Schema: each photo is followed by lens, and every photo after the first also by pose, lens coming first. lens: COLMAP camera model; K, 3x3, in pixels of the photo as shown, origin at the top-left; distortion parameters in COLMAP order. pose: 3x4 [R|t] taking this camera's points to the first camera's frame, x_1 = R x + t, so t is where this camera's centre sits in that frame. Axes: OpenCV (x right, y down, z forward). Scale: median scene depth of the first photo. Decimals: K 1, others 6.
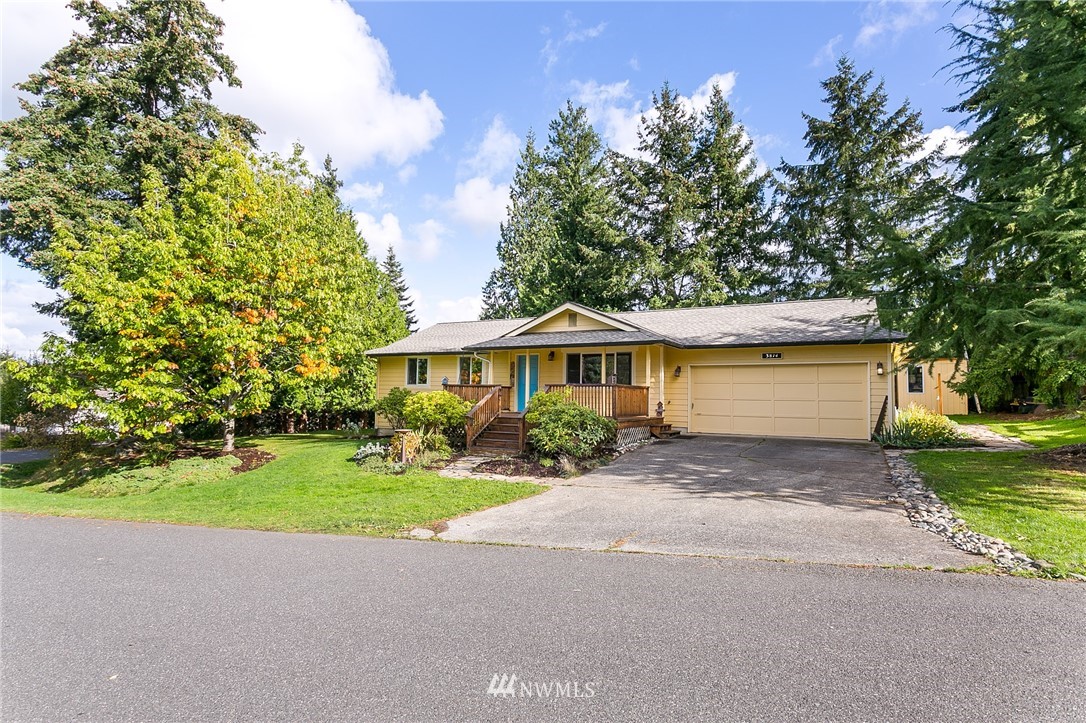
lens RADIAL K [[550.9, 0, 543.0], [0, 550.9, 361.5], [0, 0, 1]] dist [-0.000891, 0.000446]
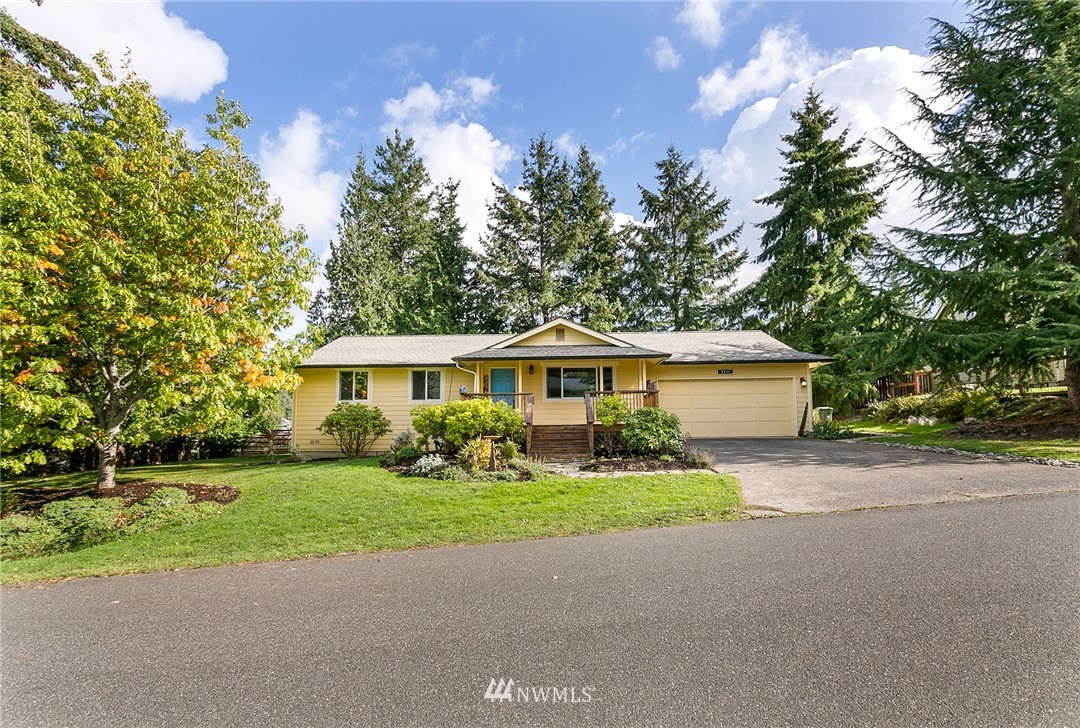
lens RADIAL K [[517.0, 0, 540.0], [0, 517.0, 382.0], [0, 0, 1]] dist [-0.001899, -0.000202]
pose [[0.894551, 0.017064, 0.446640, -0.348501], [-0.005264, 0.999604, -0.027648, 0.034589], [-0.446935, 0.022382, 0.894286, 0.115194]]
